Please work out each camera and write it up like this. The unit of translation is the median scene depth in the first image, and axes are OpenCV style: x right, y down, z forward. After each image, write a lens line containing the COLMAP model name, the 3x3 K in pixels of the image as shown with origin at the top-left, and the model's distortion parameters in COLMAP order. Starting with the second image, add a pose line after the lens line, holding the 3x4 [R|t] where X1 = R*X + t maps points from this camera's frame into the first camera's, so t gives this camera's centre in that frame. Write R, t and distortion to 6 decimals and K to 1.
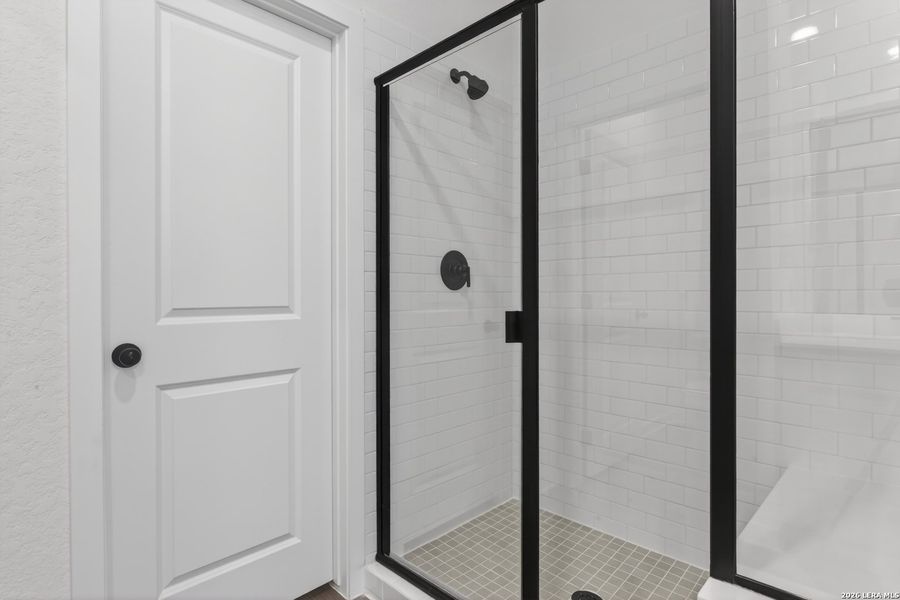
lens RADIAL K [[462.5, 0, 445.8], [0, 462.5, 297.3], [0, 0, 1]] dist [0.001175, 0.000493]
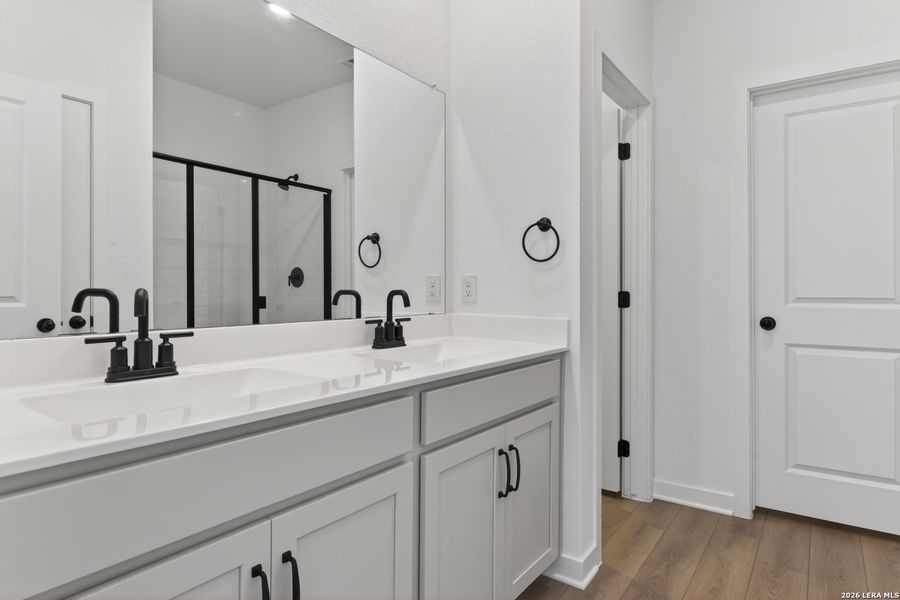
lens RADIAL K [[549.6, 0, 448.8], [0, 549.6, 290.5], [0, 0, 1]] dist [-0.002119, -0.002162]
pose [[0.133212, 0.003724, -0.991081, 0.976406], [-0.003441, 0.999989, 0.003295, -0.002062], [0.991082, 0.002971, 0.133223, -0.390385]]
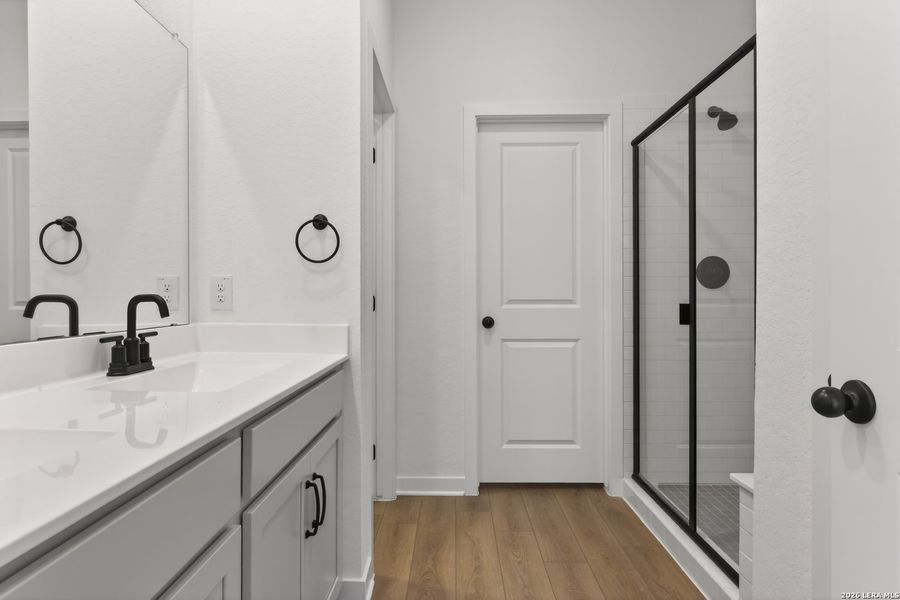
lens RADIAL K [[536.9, 0, 444.9], [0, 536.9, 296.6], [0, 0, 1]] dist [-0.001901, -0.001122]
pose [[0.690289, 0.005135, -0.723516, 0.709364], [-0.001394, 0.999982, 0.005767, -0.001456], [0.723533, -0.002972, 0.690284, -0.615778]]
